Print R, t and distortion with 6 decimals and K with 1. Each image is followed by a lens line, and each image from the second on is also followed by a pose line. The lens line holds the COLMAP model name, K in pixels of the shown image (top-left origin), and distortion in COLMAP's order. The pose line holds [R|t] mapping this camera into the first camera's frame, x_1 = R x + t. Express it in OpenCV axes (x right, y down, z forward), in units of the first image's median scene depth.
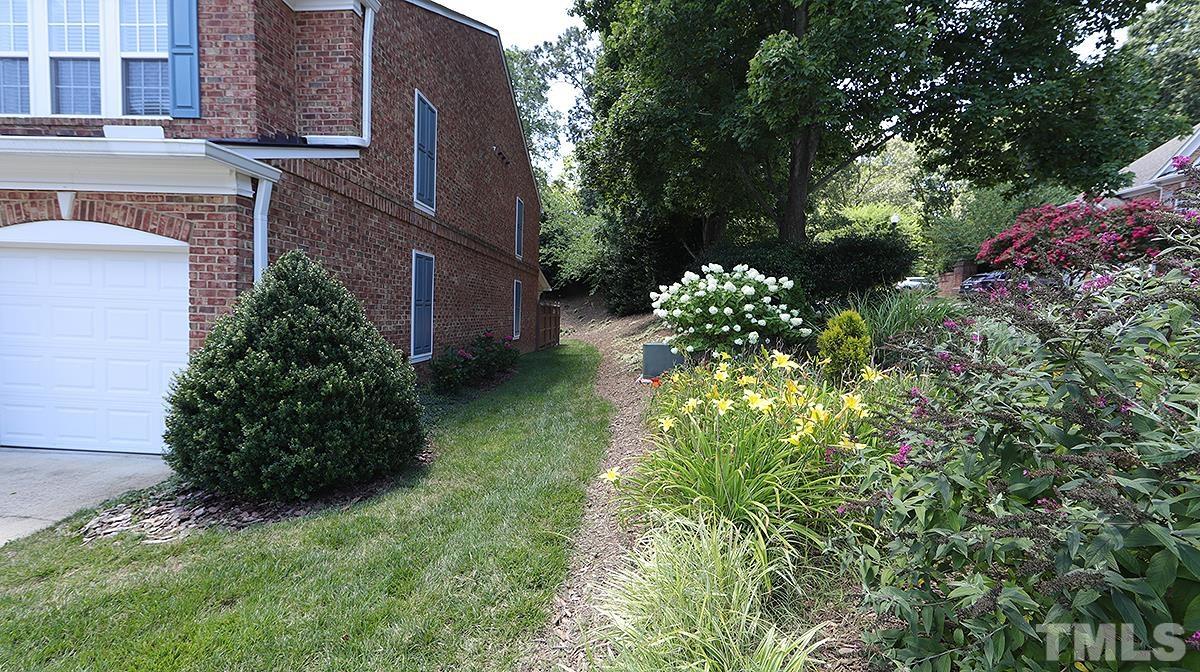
lens RADIAL K [[469.2, 0, 599.3], [0, 469.2, 338.3], [0, 0, 1]] dist [0.001135, 0.001067]
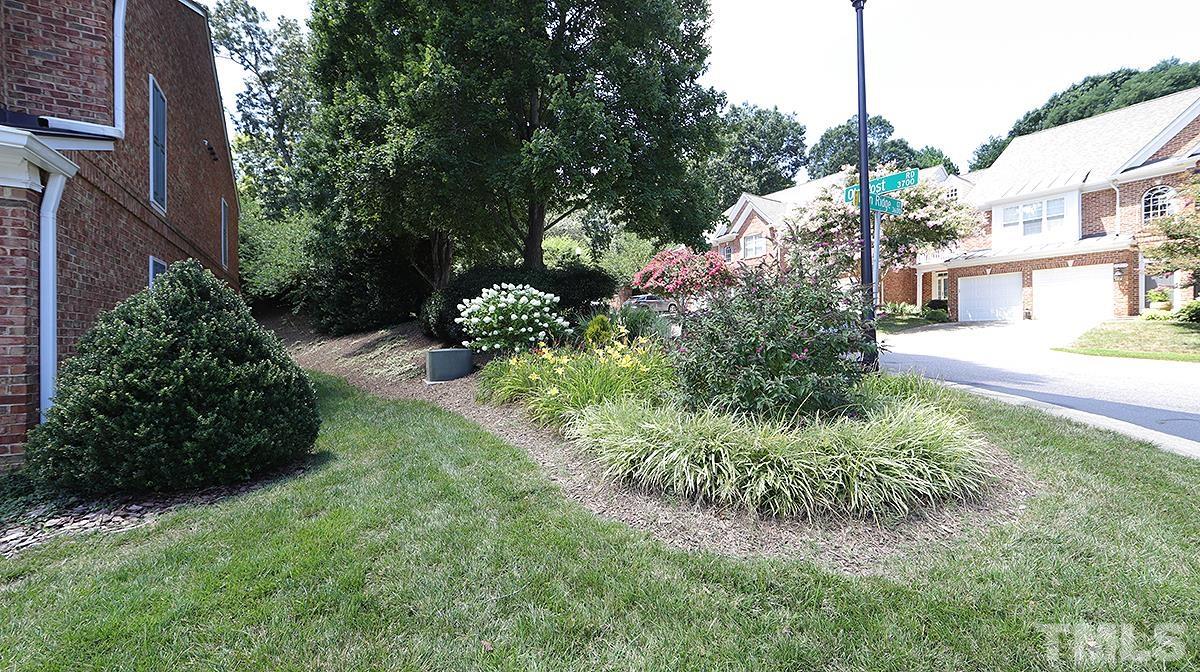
lens RADIAL K [[469.2, 0, 602.1], [0, 469.2, 334.7], [0, 0, 1]] dist [0.001135, 0.001067]
pose [[0.813046, -0.033461, 0.581238, -0.299906], [0.061738, 0.997673, -0.028925, 0.041142], [-0.578917, 0.059402, 0.813220, -0.226406]]
